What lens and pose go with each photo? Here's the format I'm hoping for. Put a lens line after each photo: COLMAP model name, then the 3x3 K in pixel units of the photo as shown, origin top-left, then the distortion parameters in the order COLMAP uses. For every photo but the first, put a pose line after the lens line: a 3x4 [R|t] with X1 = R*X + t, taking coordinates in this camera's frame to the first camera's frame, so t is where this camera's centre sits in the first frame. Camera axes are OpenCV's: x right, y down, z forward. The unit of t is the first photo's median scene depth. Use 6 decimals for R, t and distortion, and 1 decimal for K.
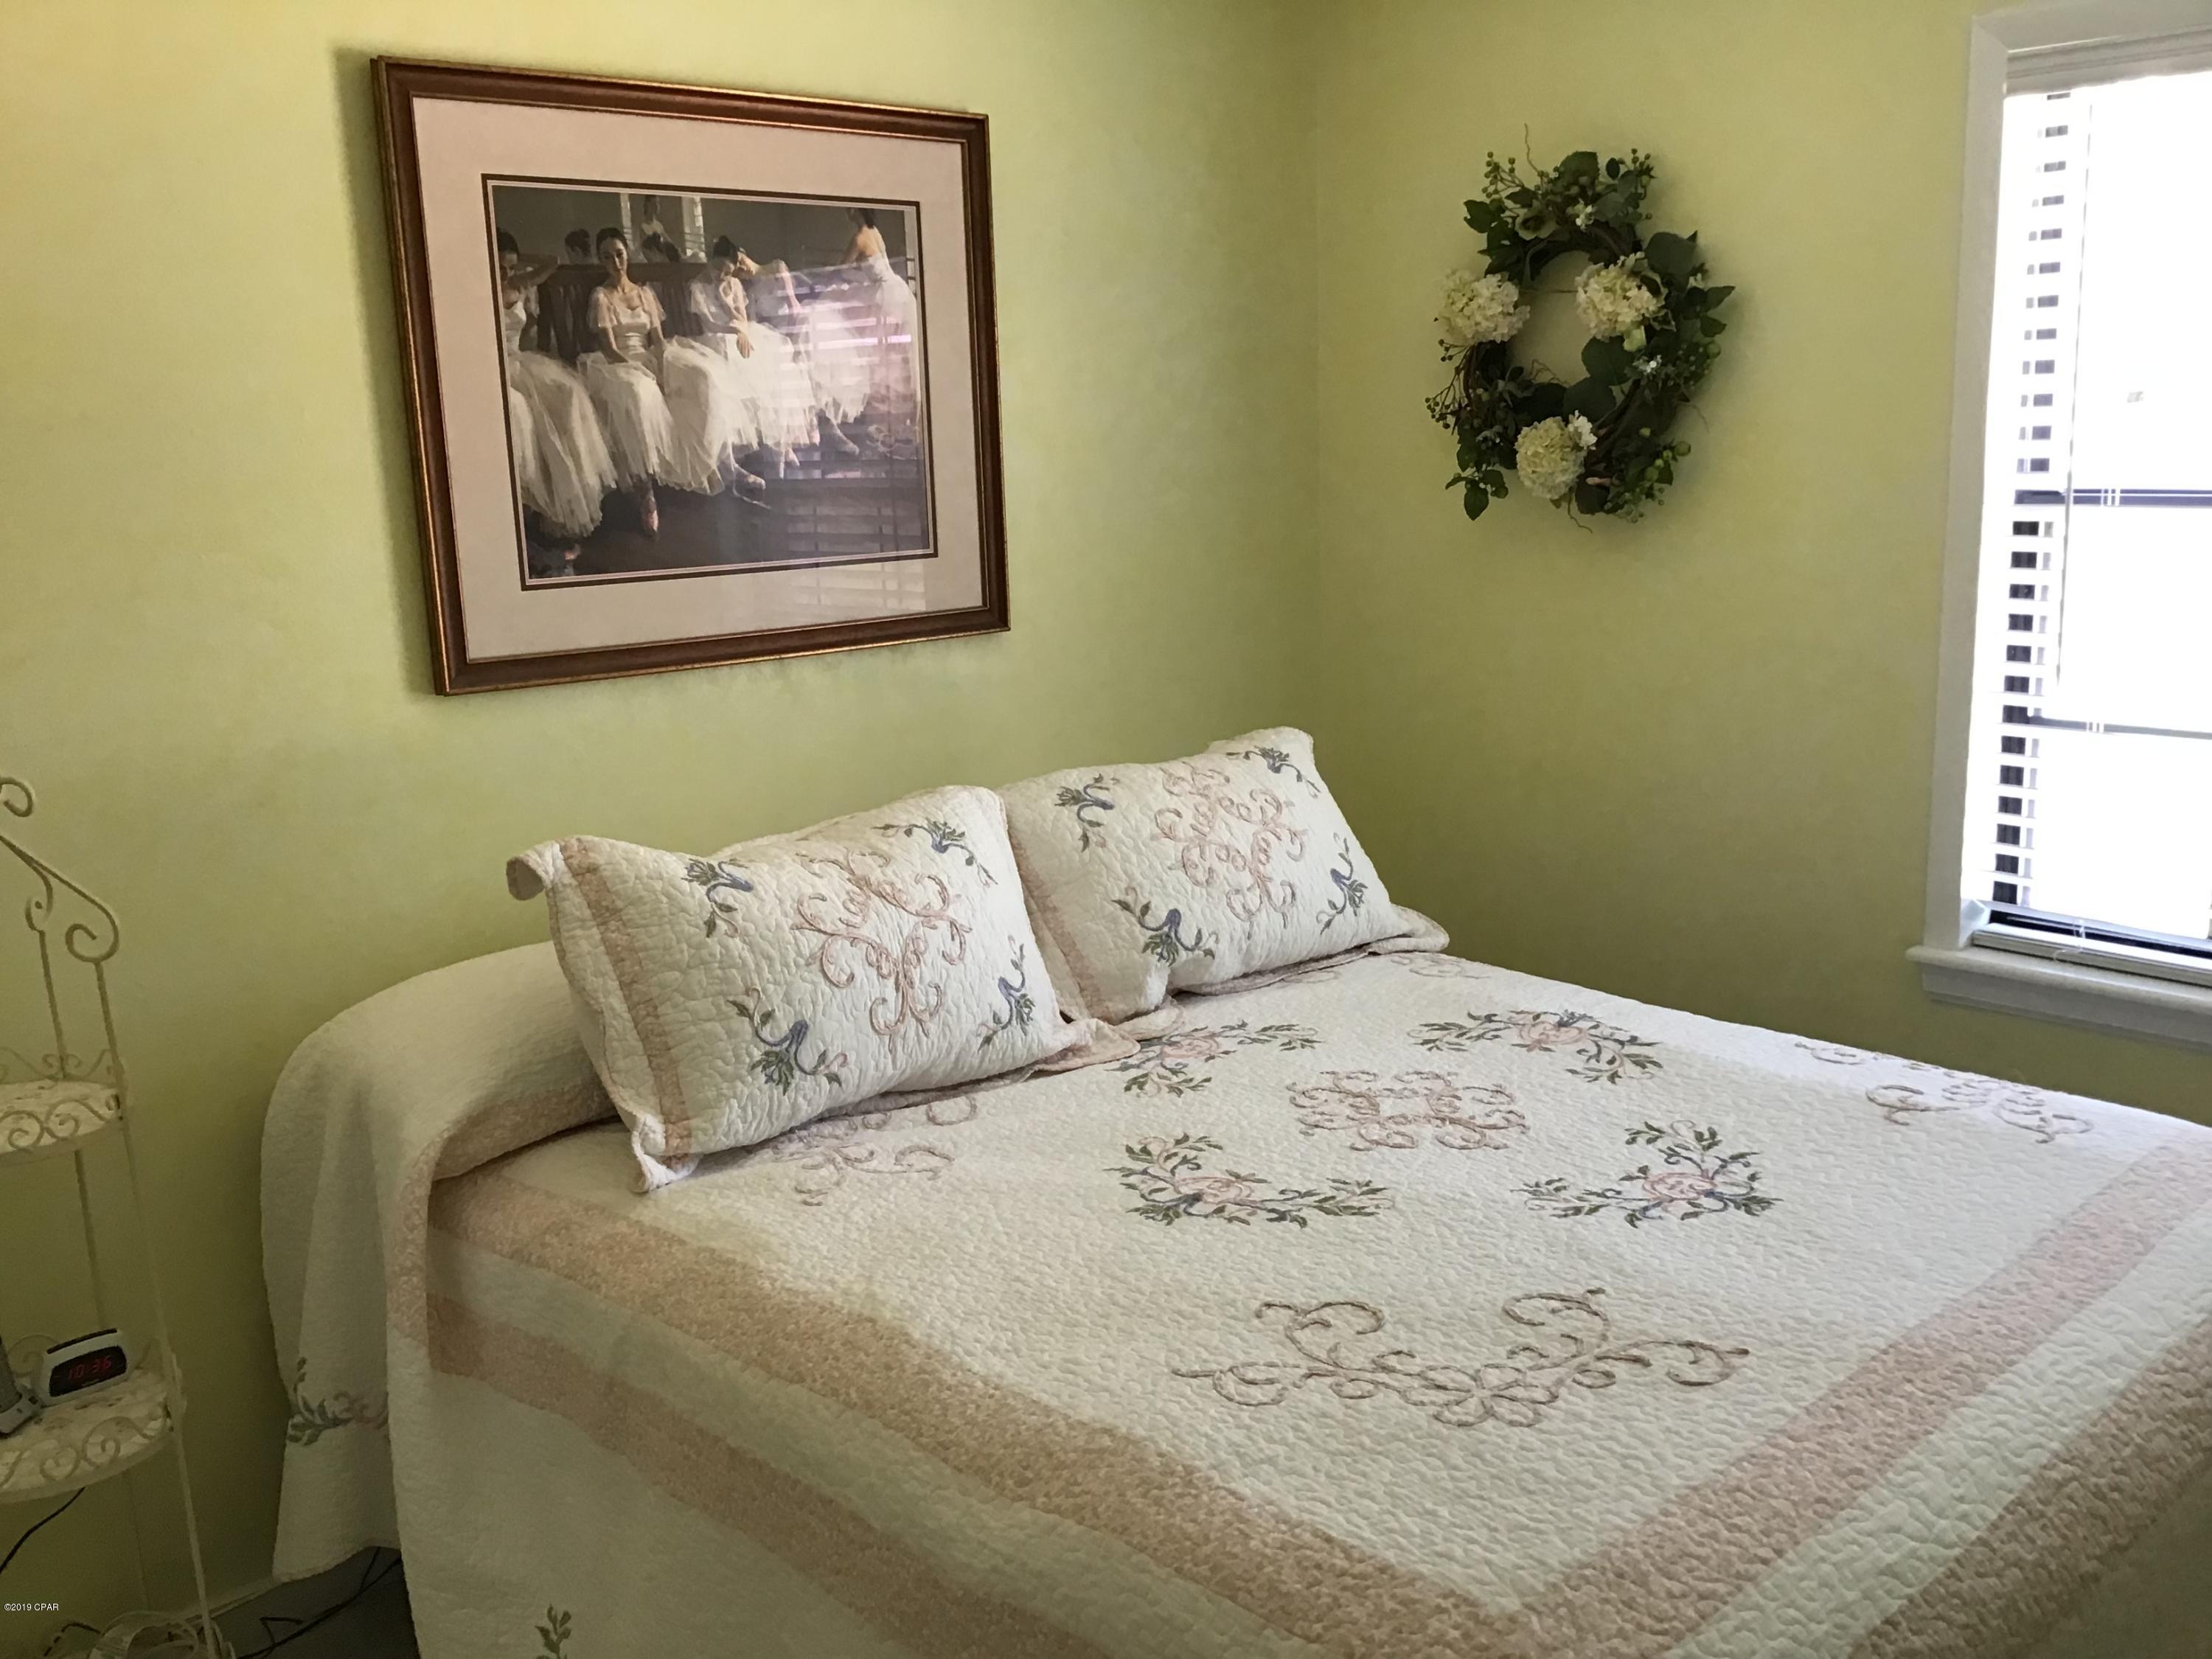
lens RADIAL K [[2005.4, 0, 1096.4], [0, 2005.4, 825.9], [0, 0, 1]] dist [0.090187, -0.168850]
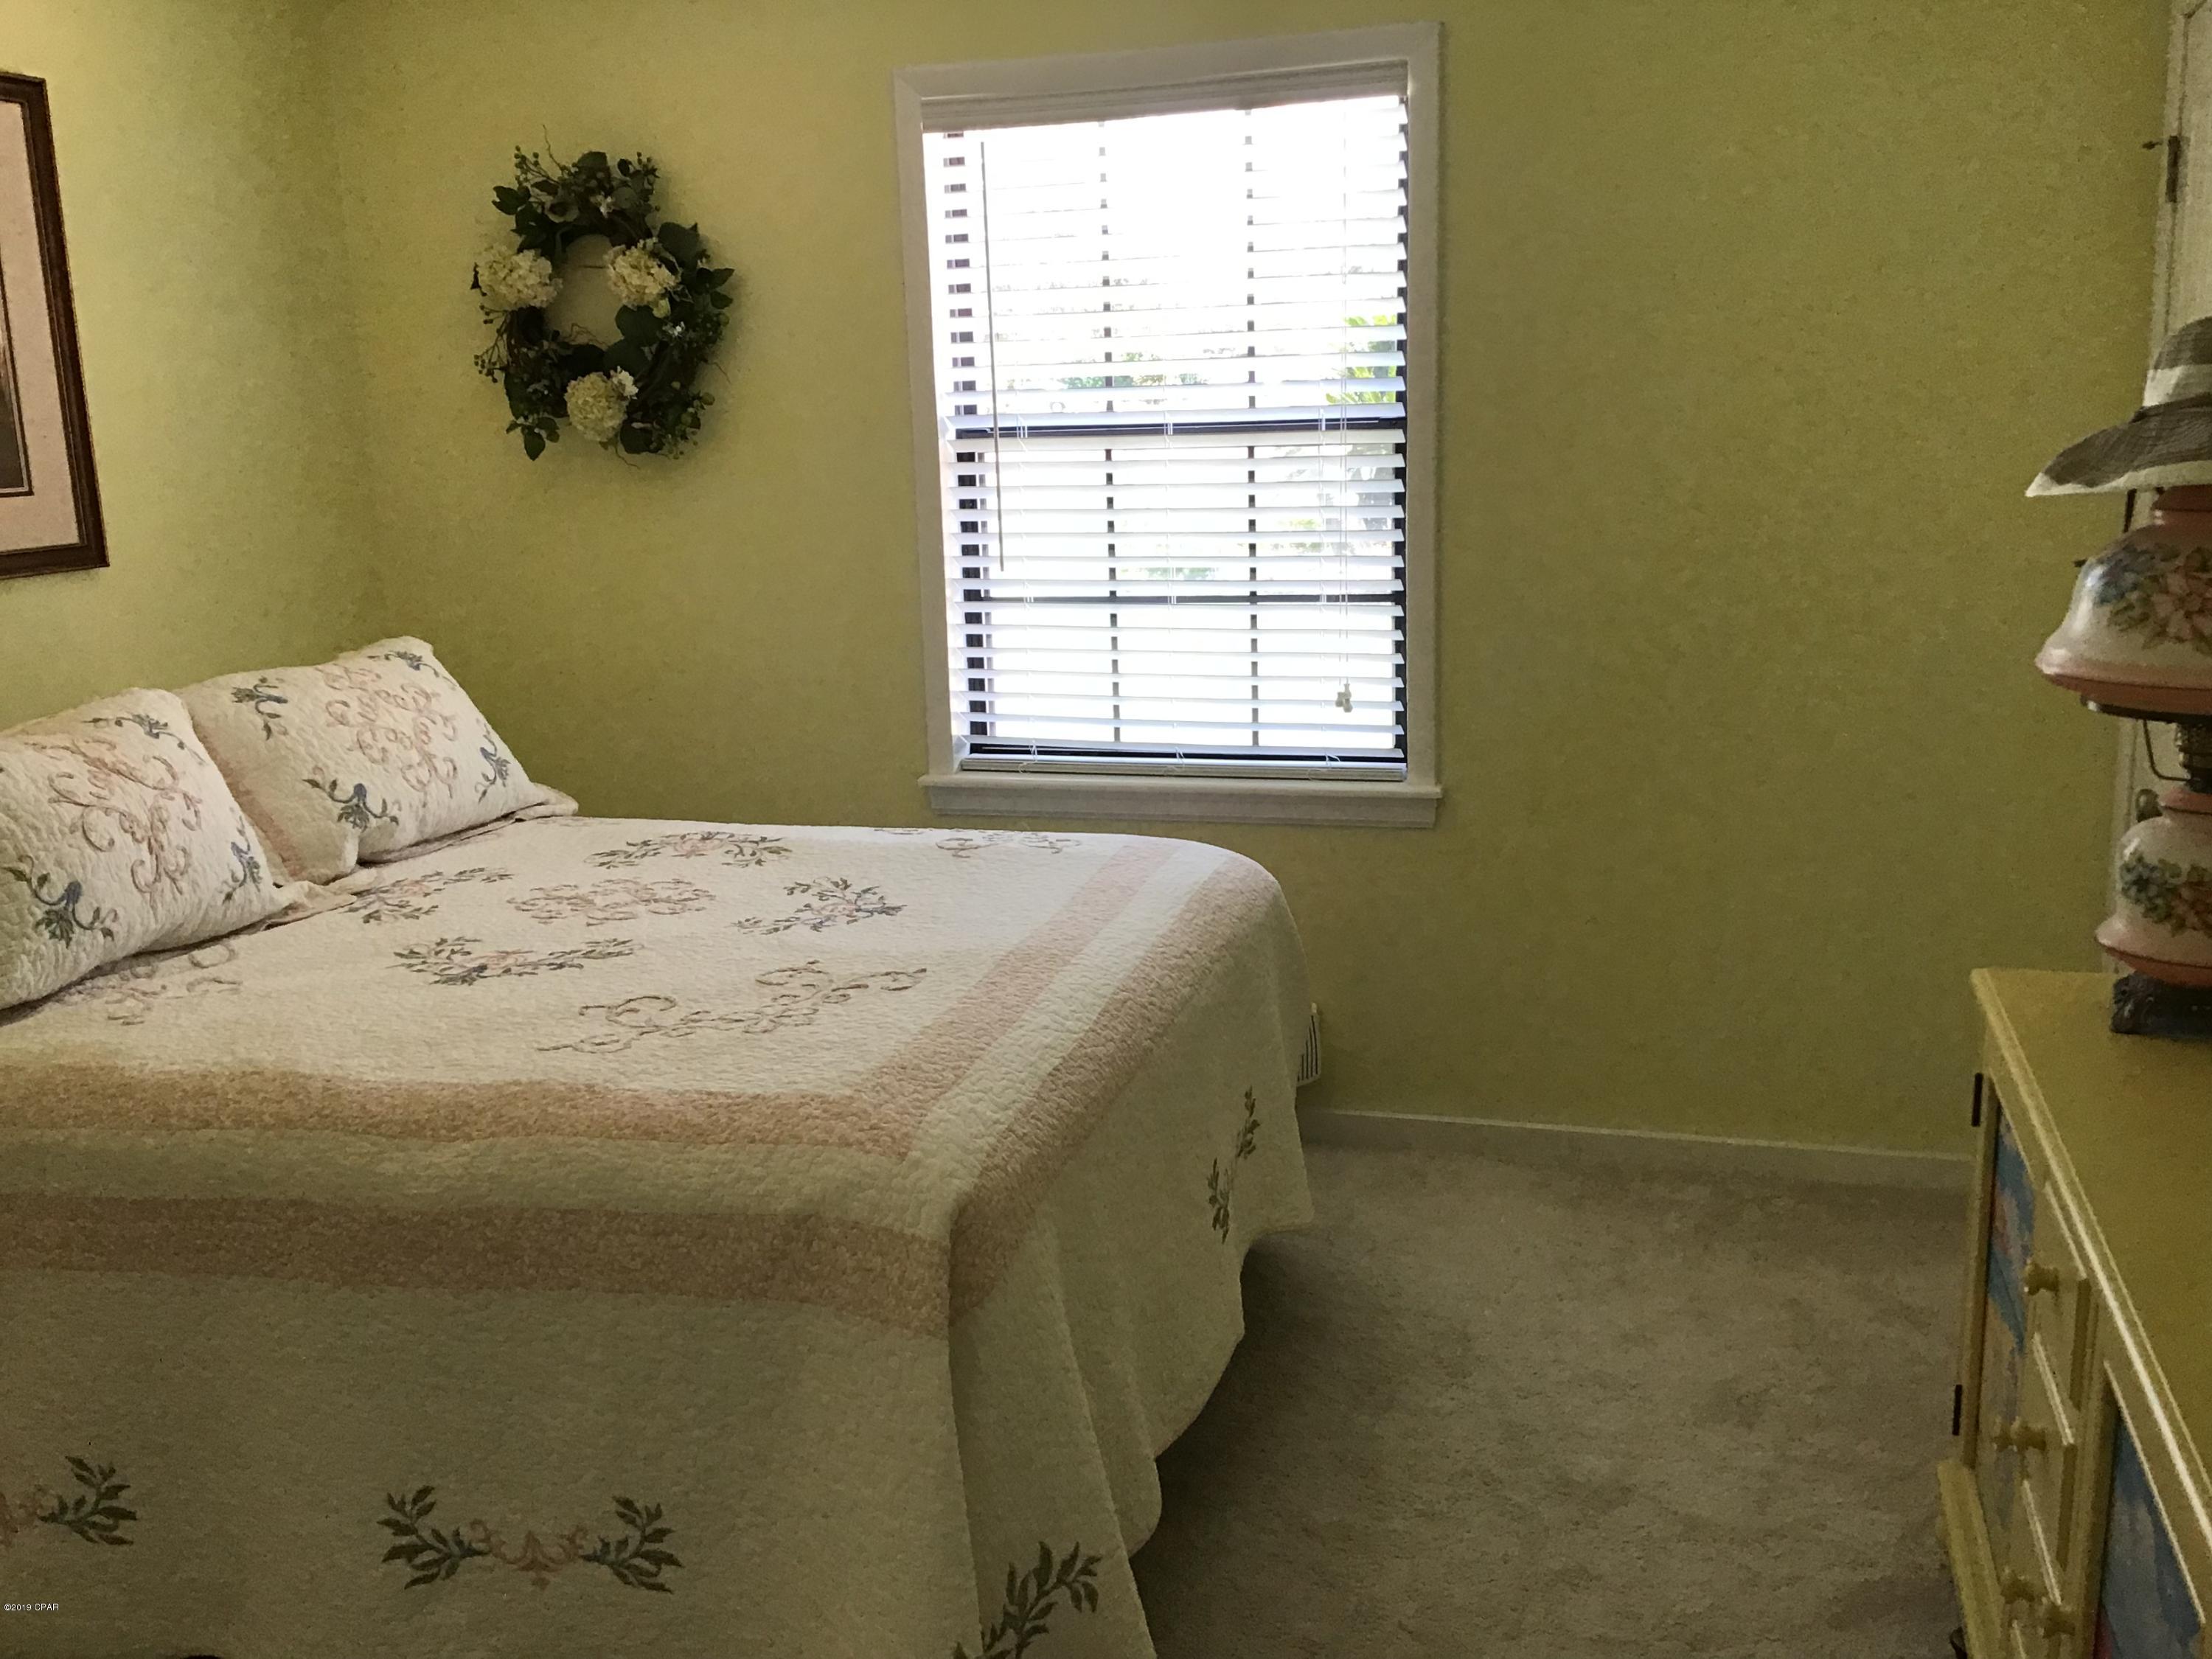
lens RADIAL K [[2005.4, 0, 1115.3], [0, 2005.4, 831.9], [0, 0, 1]] dist [0.090187, -0.168850]
pose [[0.848009, -0.105083, 0.519460, -0.199933], [0.107580, 0.993871, 0.025430, 0.086351], [-0.518949, 0.034319, 0.854116, -0.211469]]
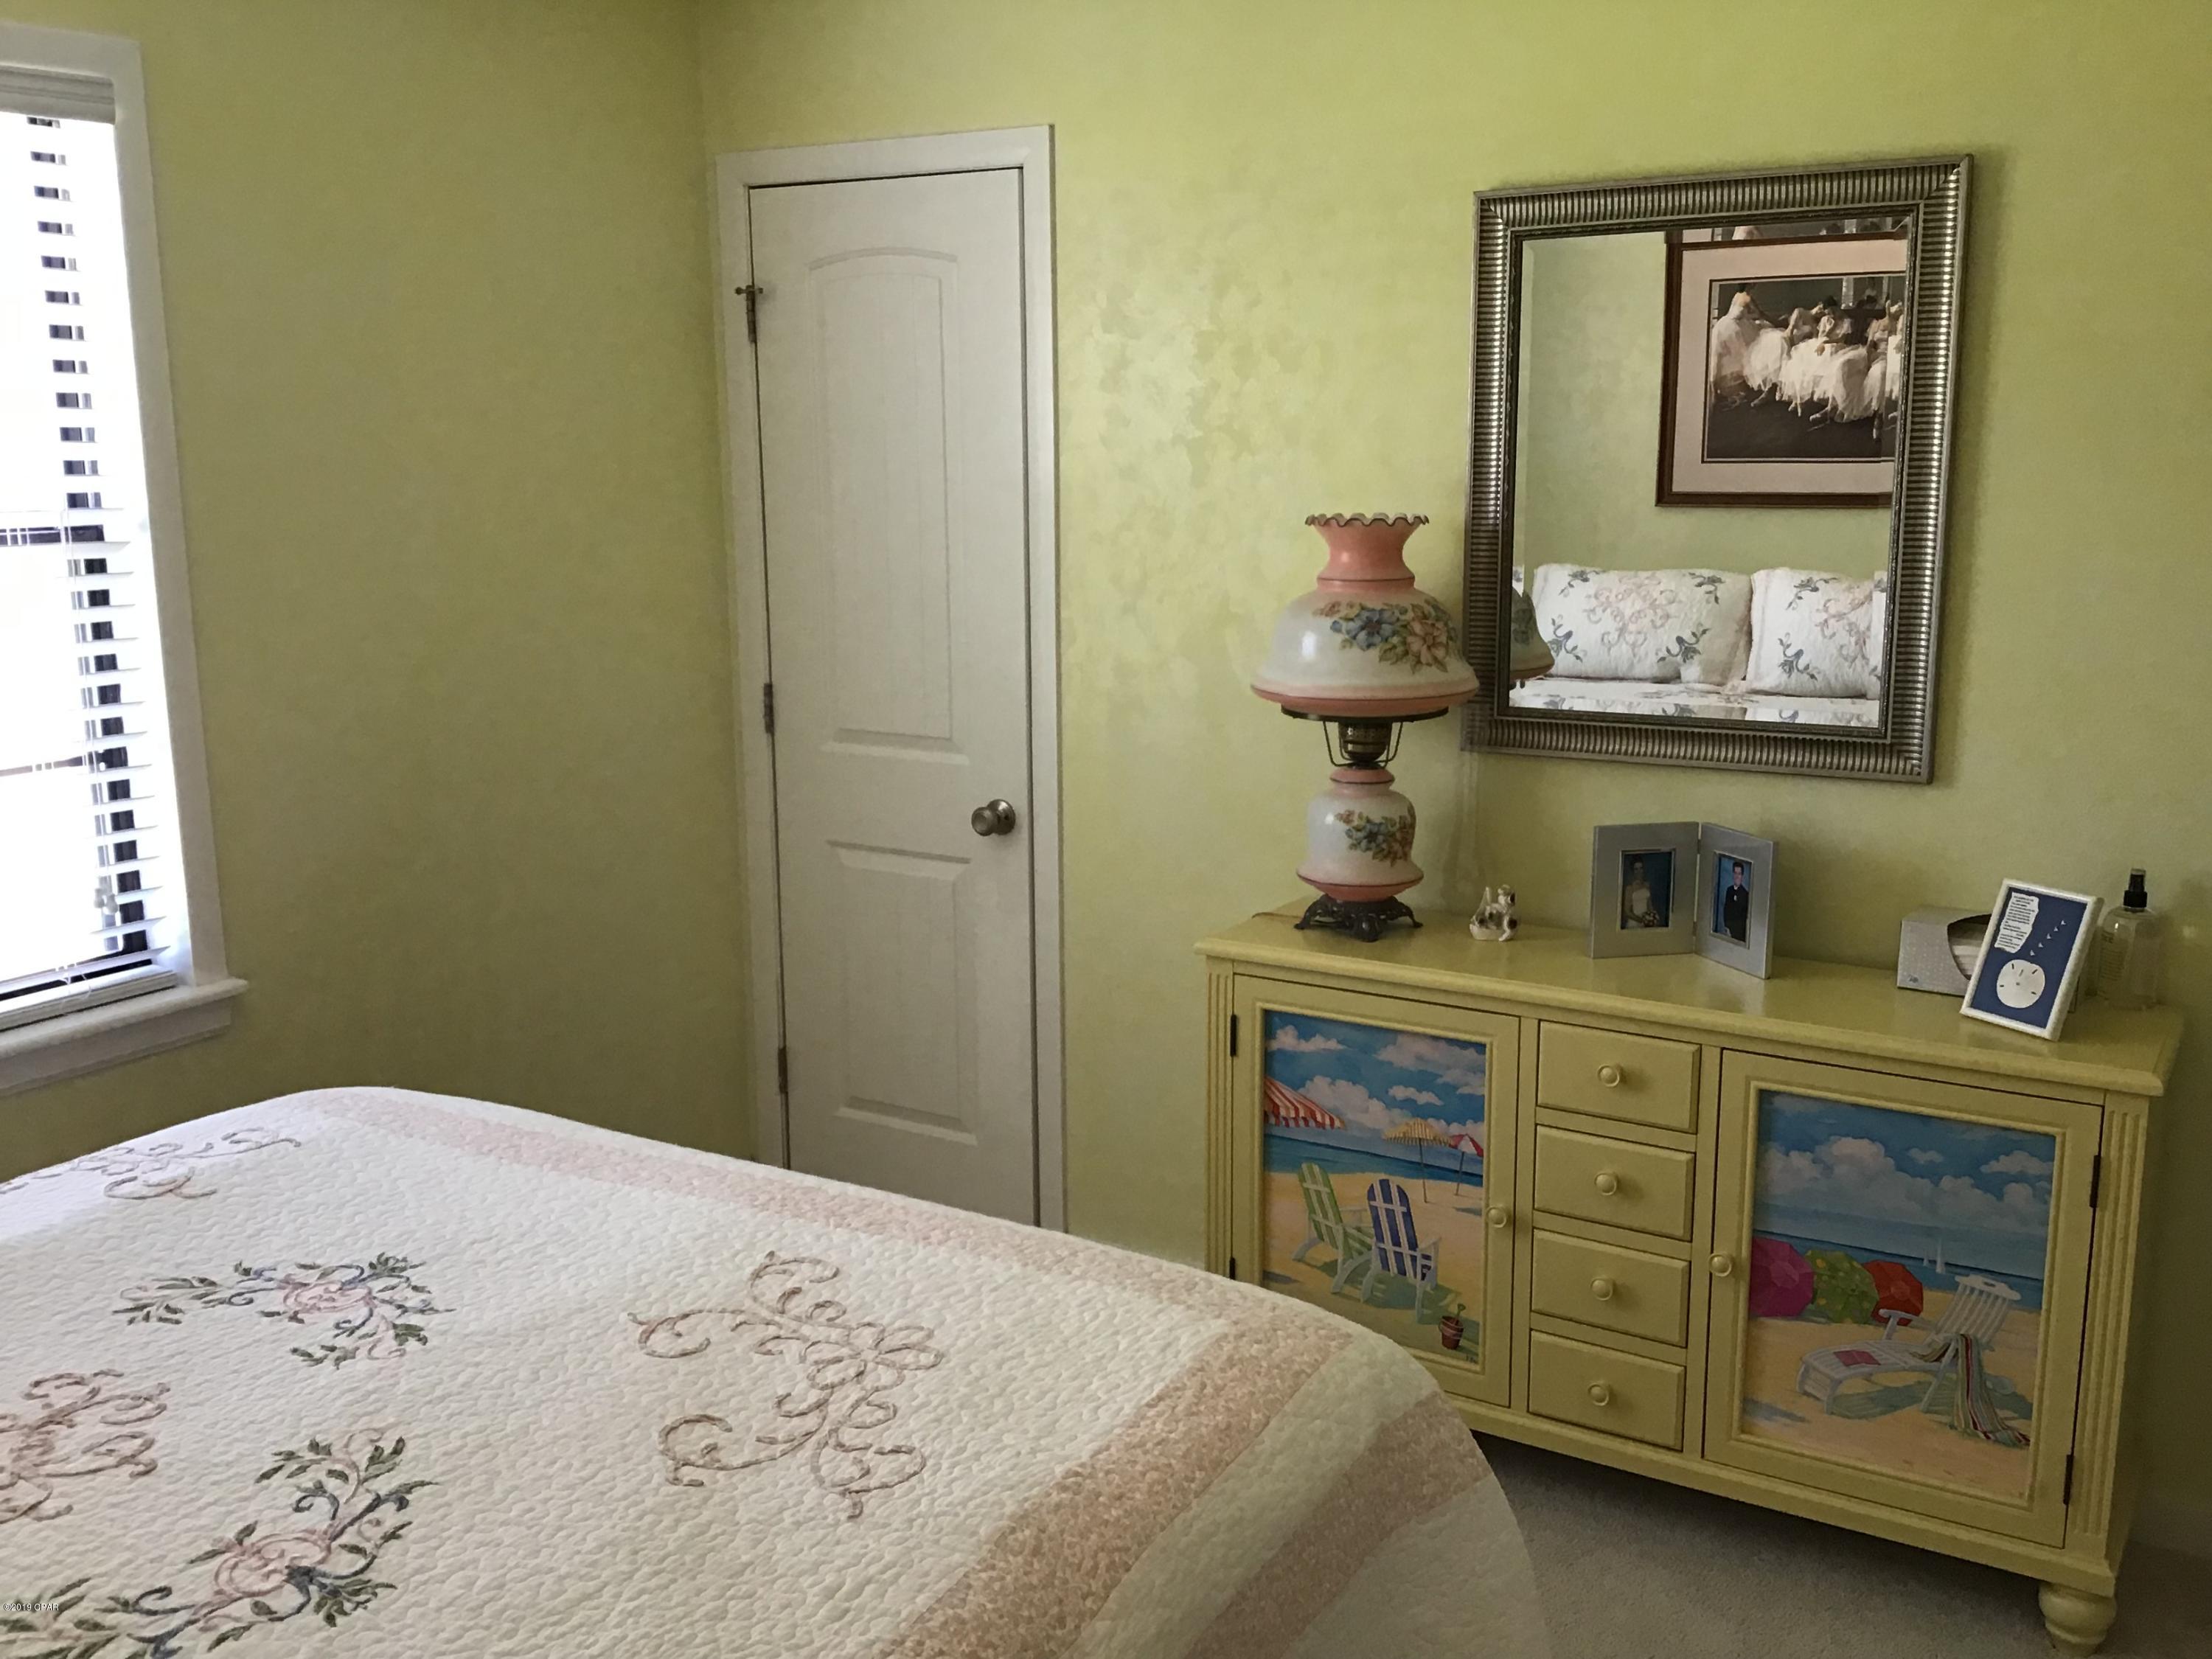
lens RADIAL K [[2005.4, 0, 1099.1], [0, 2005.4, 828.0], [0, 0, 1]] dist [0.090187, -0.168850]
pose [[-0.281895, -0.152040, 0.947322, -0.482414], [0.207339, 0.954380, 0.214870, -0.108414], [-0.936774, 0.256988, -0.237511, 0.655699]]
